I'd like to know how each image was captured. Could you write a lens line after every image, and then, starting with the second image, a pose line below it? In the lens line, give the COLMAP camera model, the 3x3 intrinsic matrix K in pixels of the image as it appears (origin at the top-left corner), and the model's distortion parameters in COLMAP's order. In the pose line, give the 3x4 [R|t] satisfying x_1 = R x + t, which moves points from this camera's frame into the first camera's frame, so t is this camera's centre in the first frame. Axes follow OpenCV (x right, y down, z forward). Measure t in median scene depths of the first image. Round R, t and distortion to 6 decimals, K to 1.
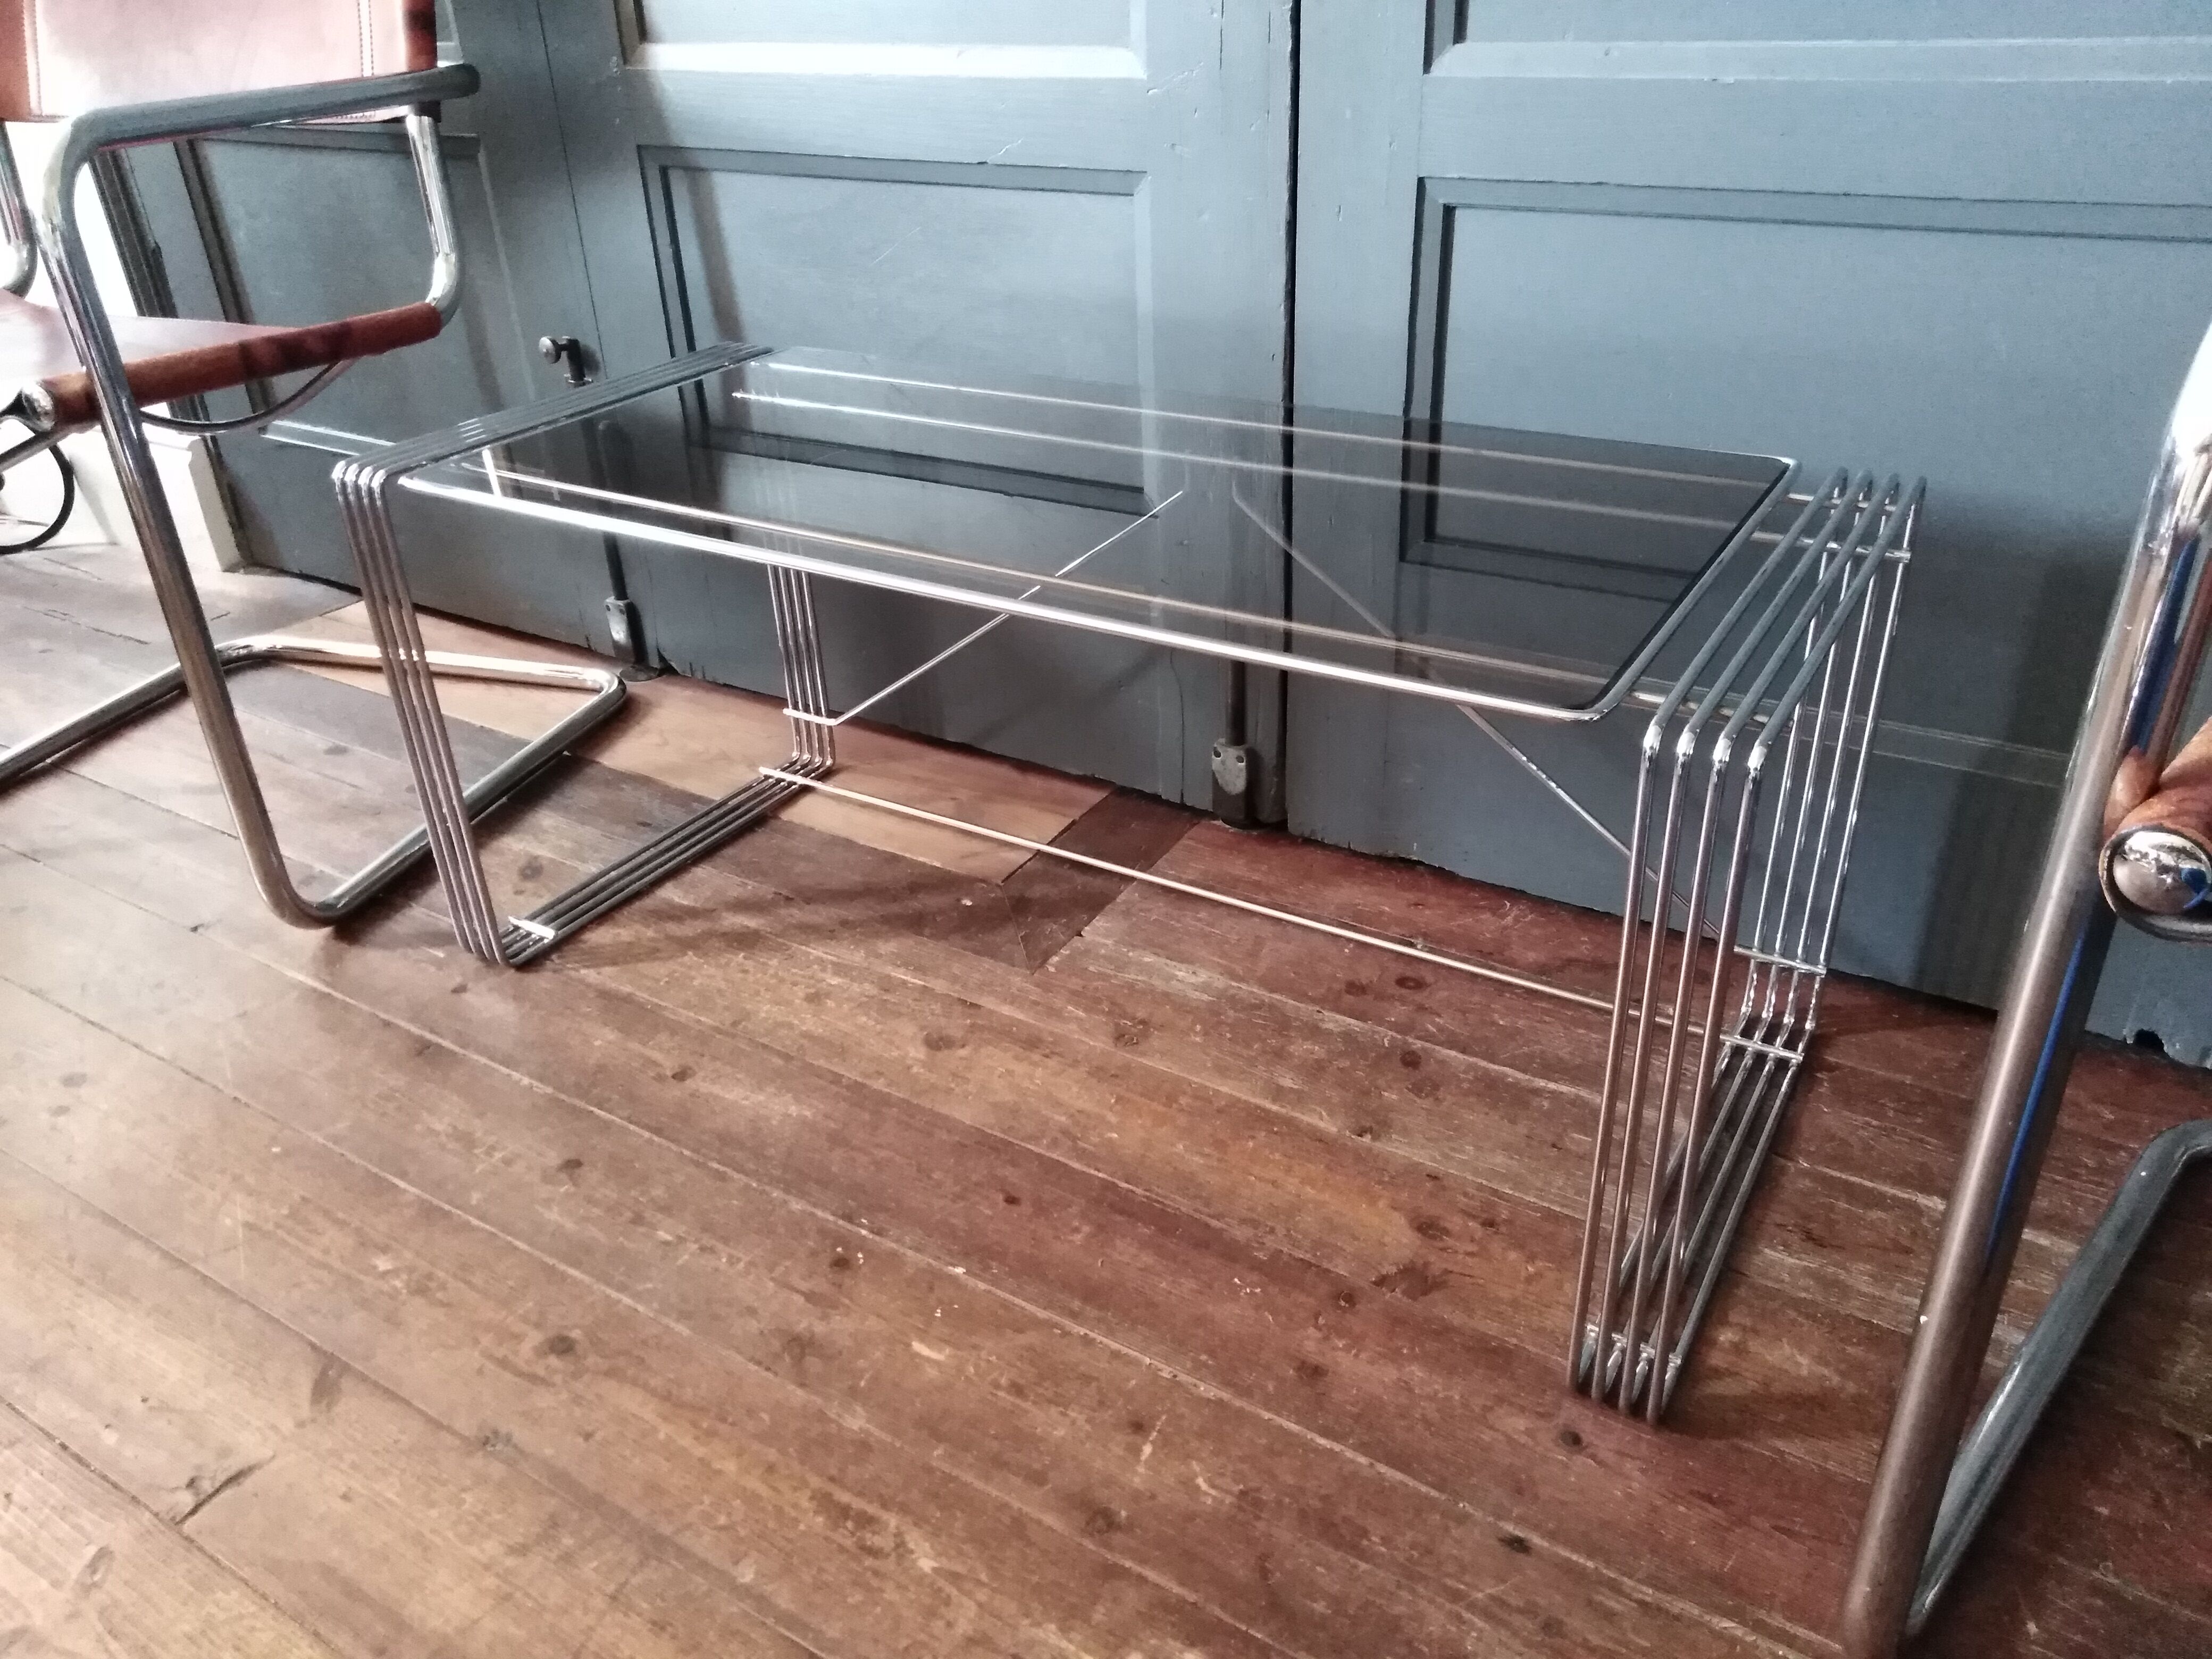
lens RADIAL K [[1666.7, 0, 1106.7], [0, 1666.7, 833.9], [0, 0, 1]] dist [0.007145, -0.000395]
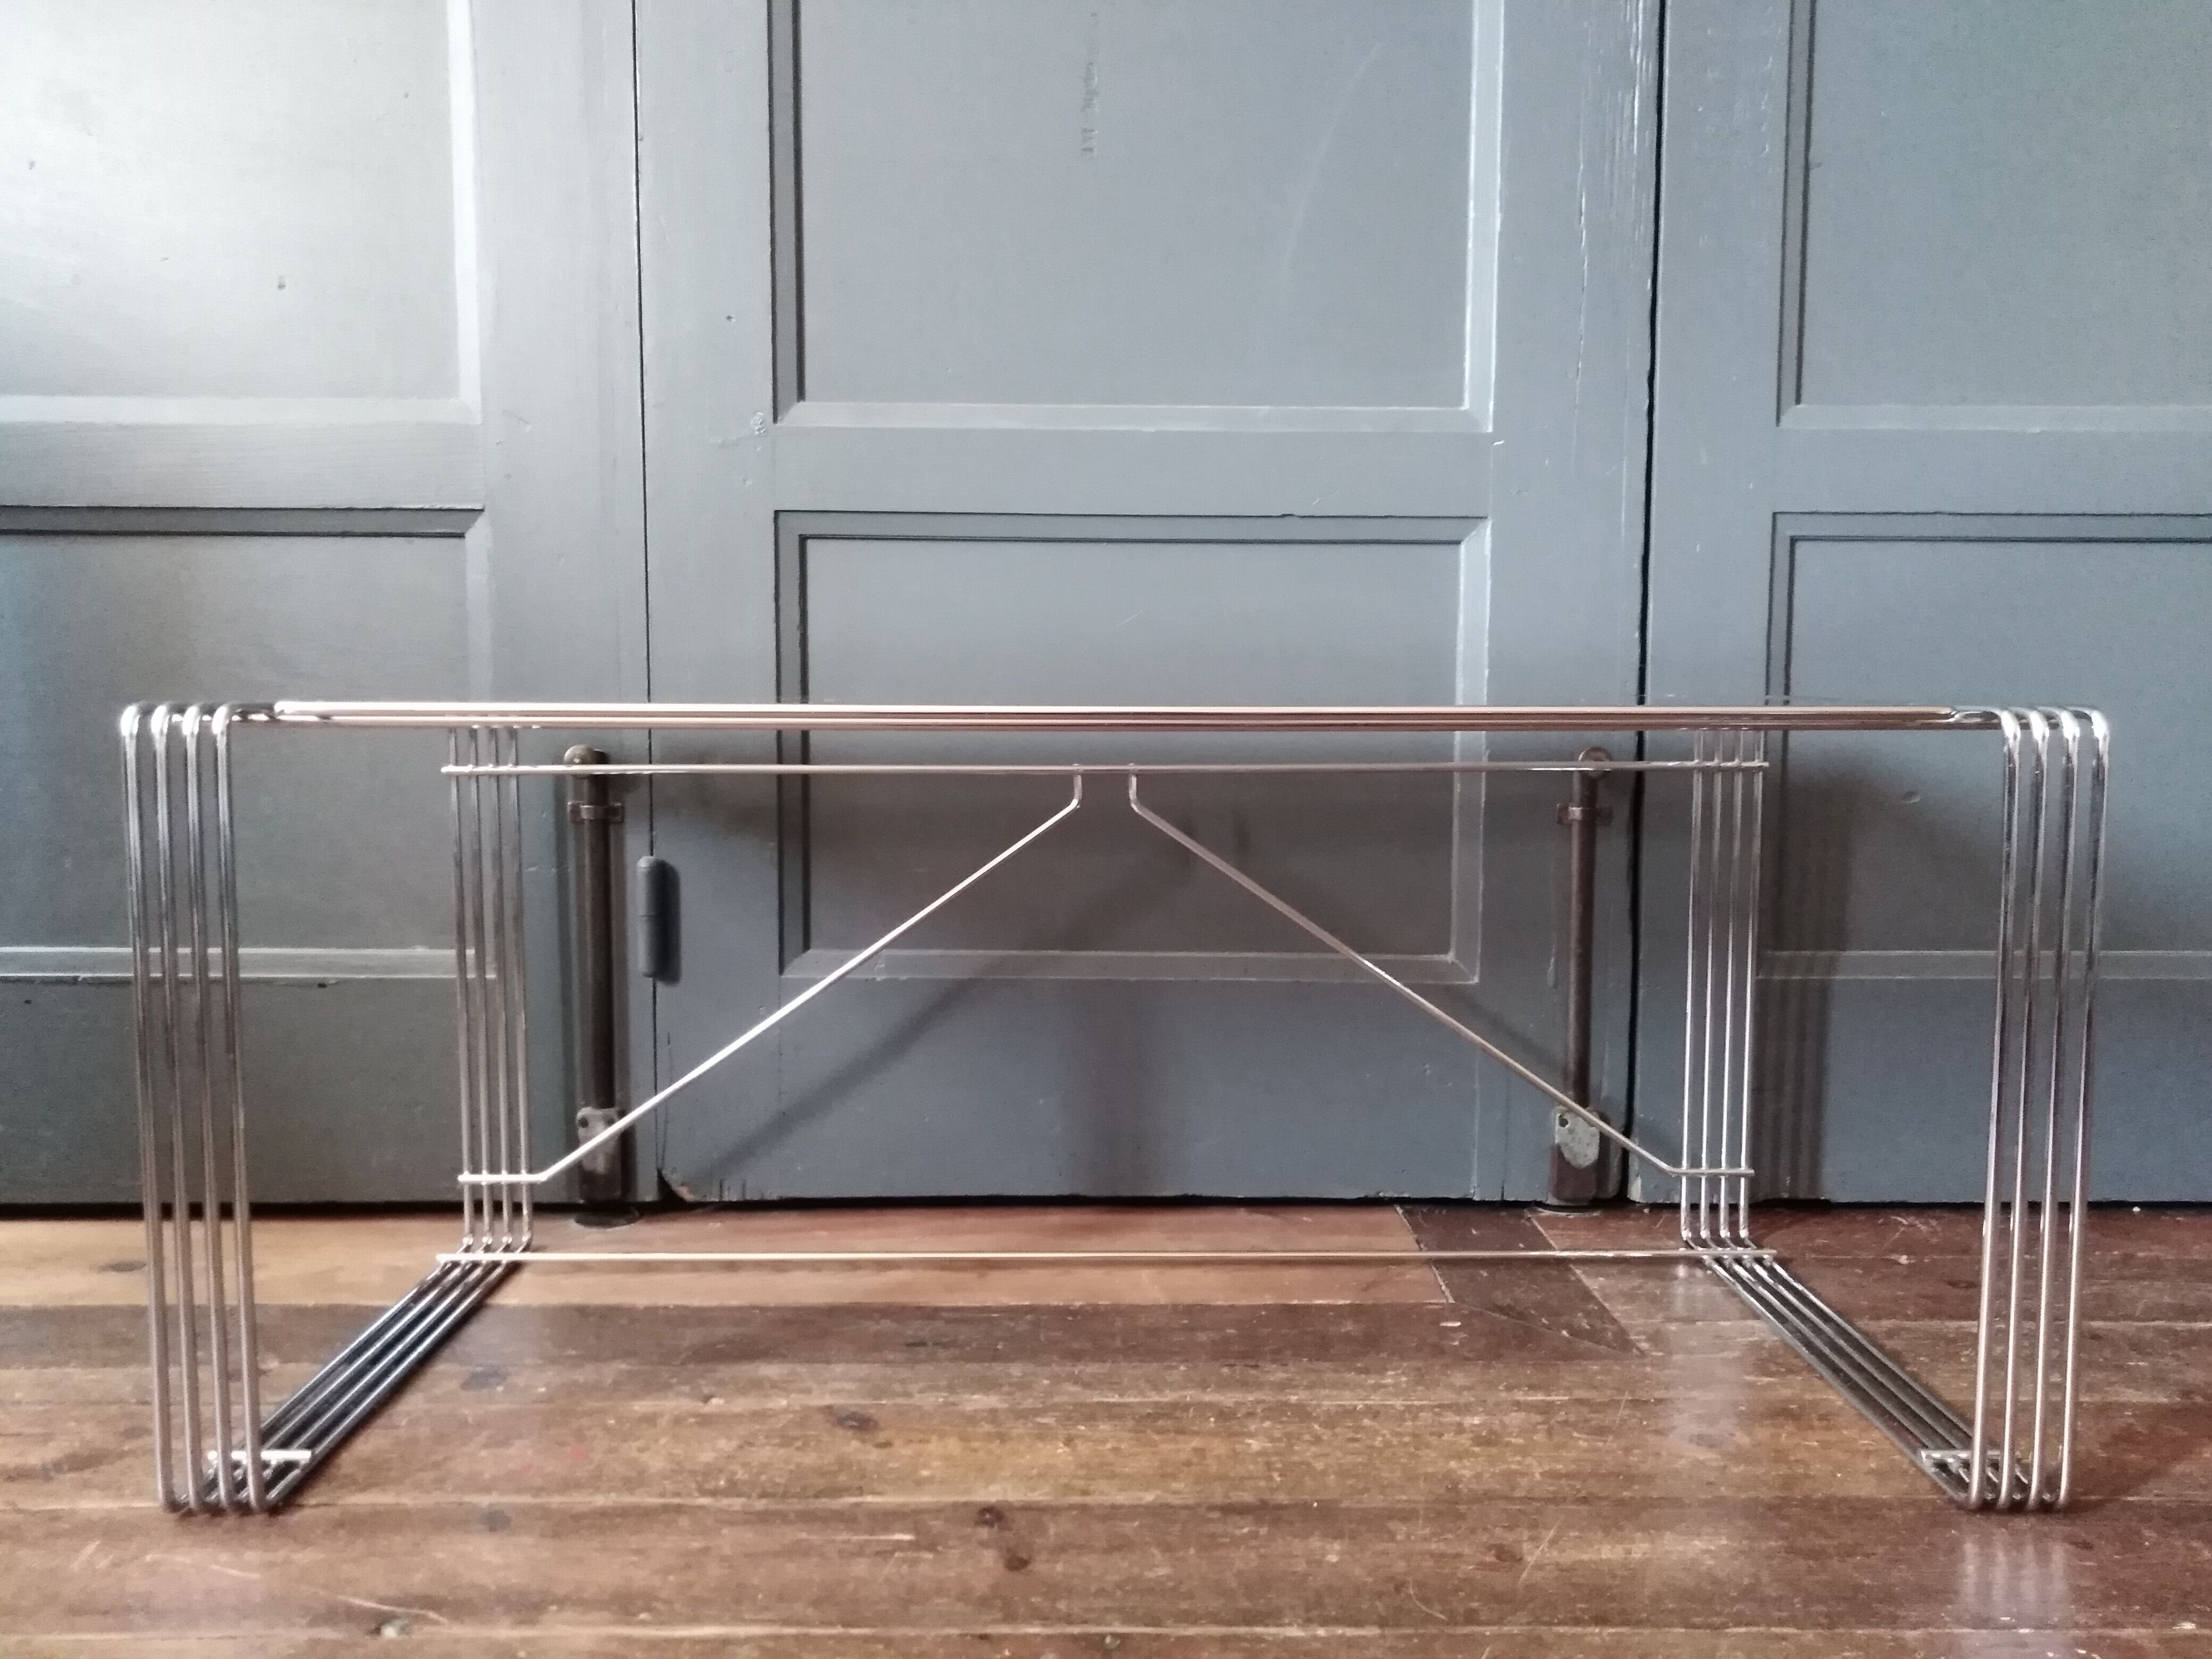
lens RADIAL K [[1658.7, 0, 1095.4], [0, 1658.7, 820.3], [0, 0, 1]] dist [0.004872, 0.000504]
pose [[0.838640, -0.000275, 0.544685, -0.740996], [0.234430, 0.902823, -0.360490, 0.078827], [-0.491655, 0.430012, 0.757208, 0.444127]]
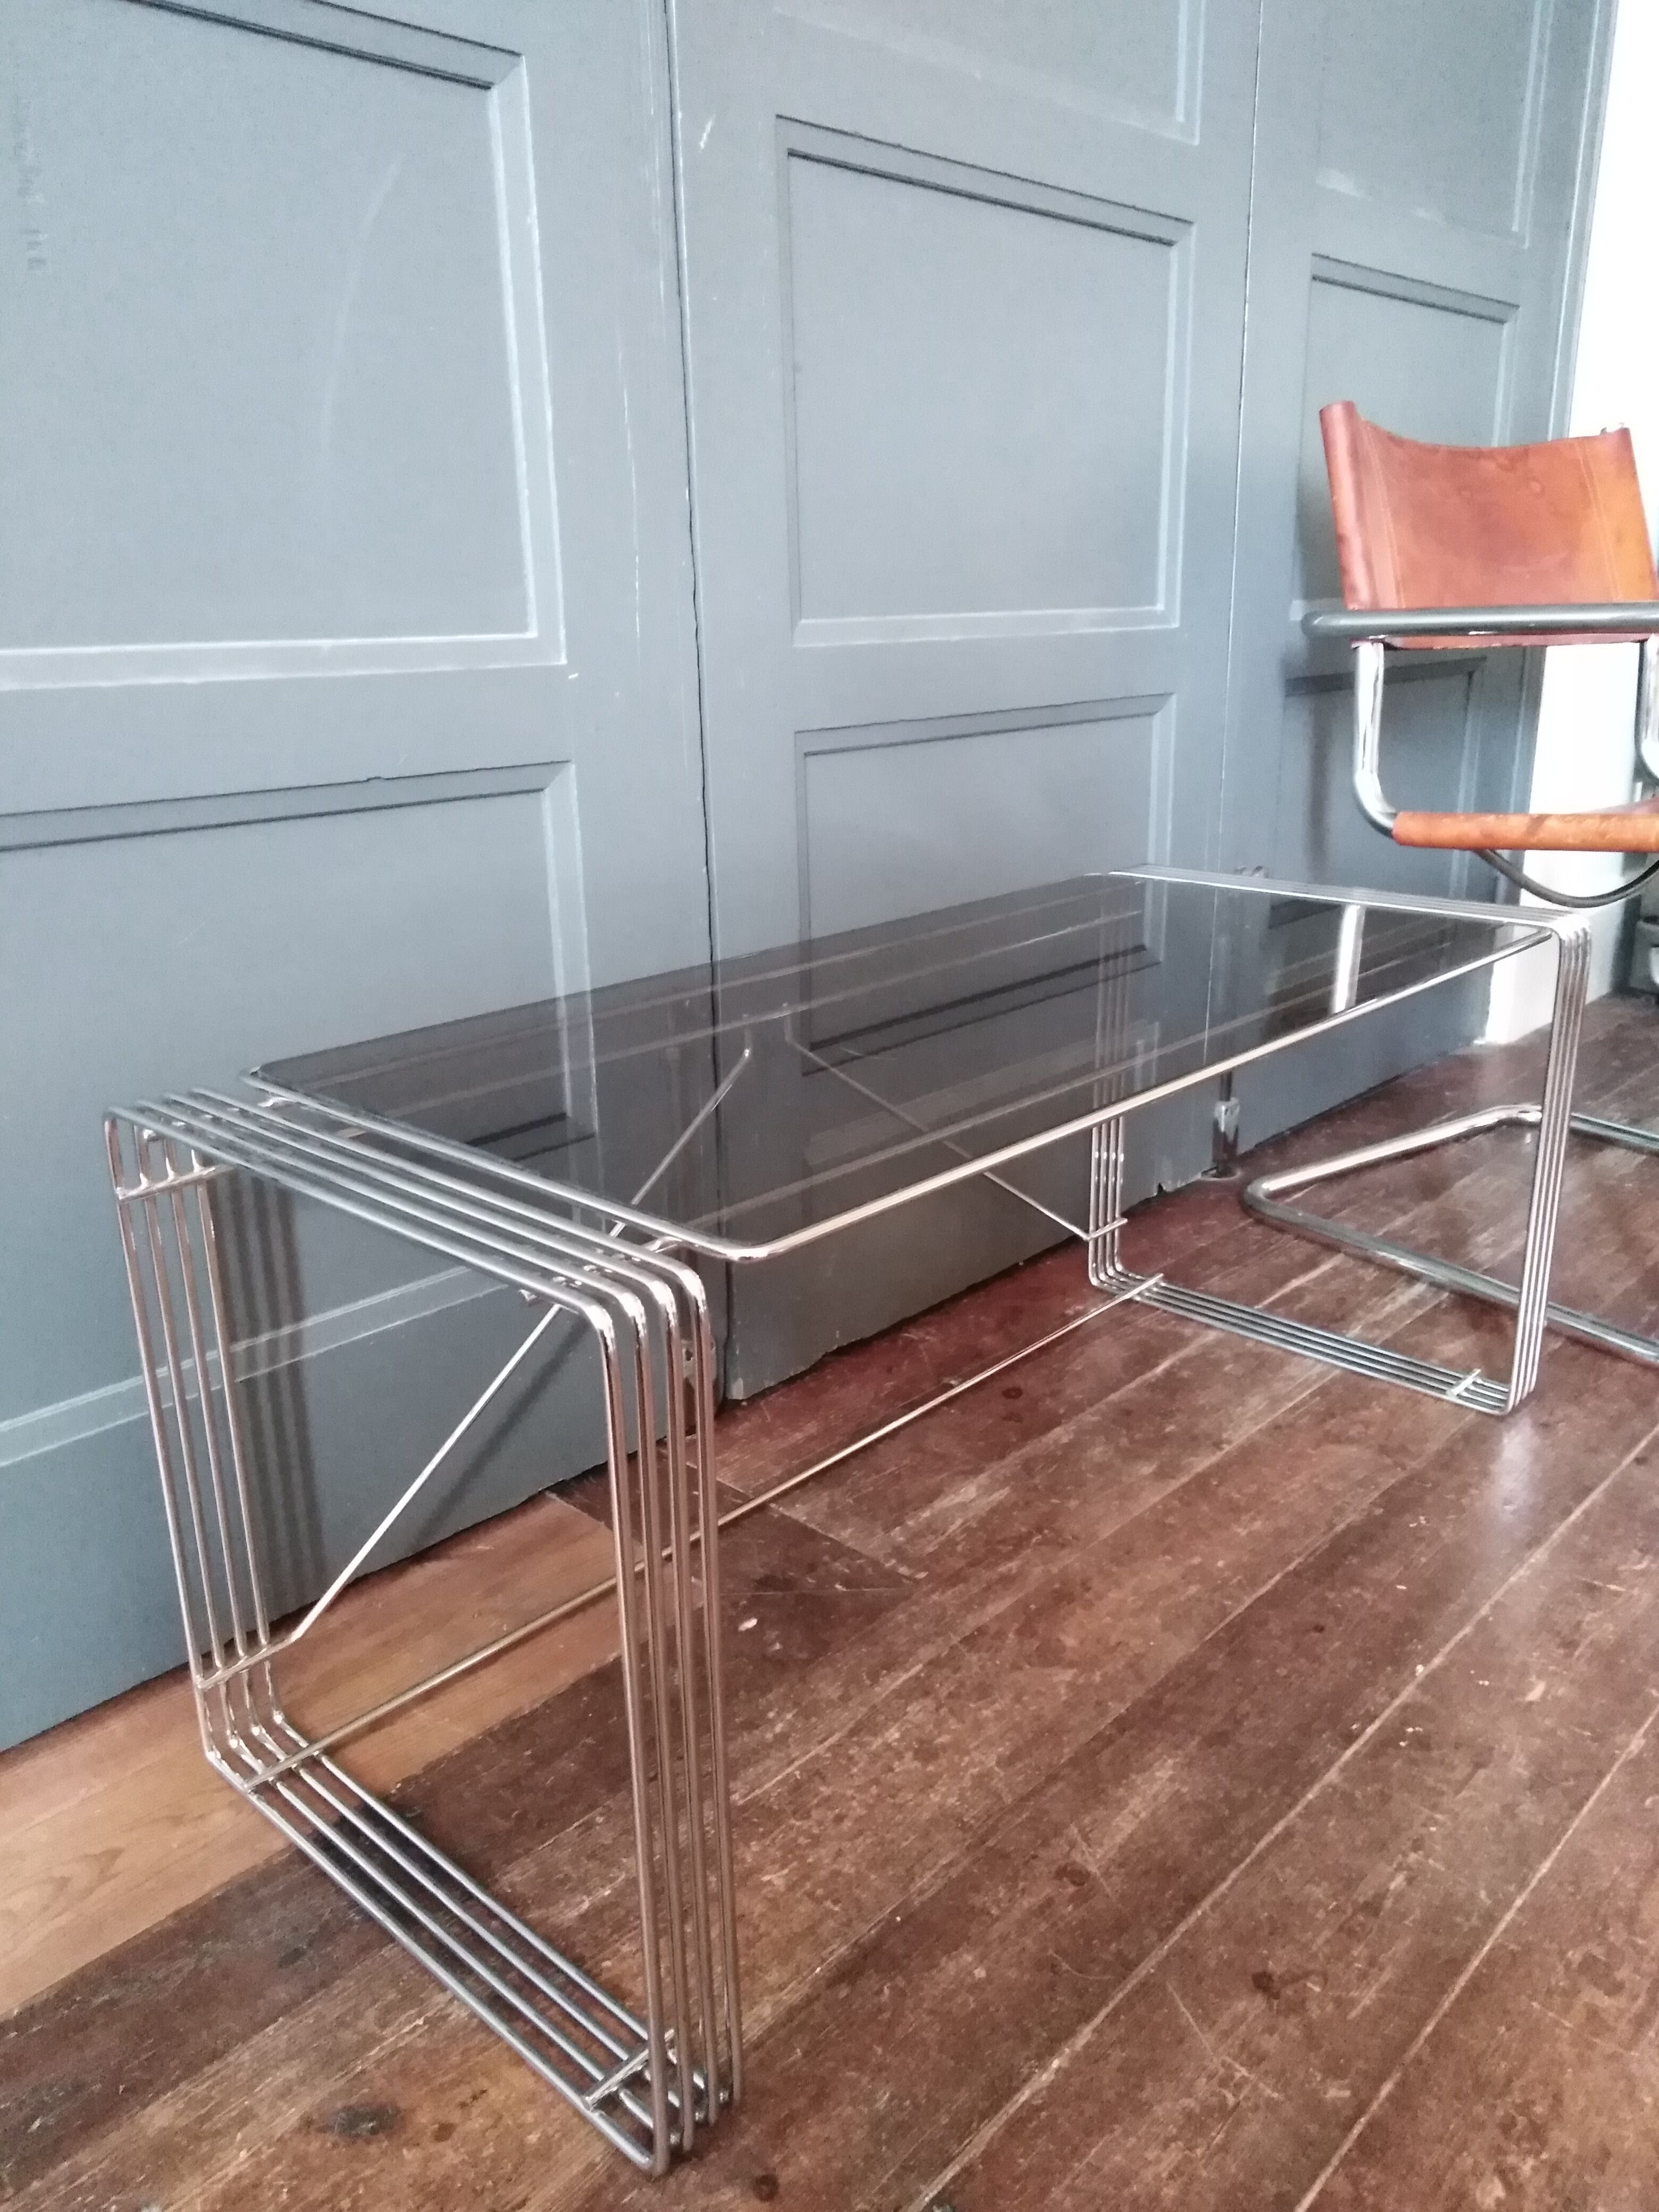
lens RADIAL K [[1631.7, 0, 829.5], [0, 1631.7, 1106.0], [0, 0, 1]] dist [0.002090, -0.002505]
pose [[0.197648, -0.253808, 0.946846, -0.852490], [0.493785, 0.860185, 0.127503, -0.284828], [-0.846824, 0.442338, 0.295340, 0.718250]]
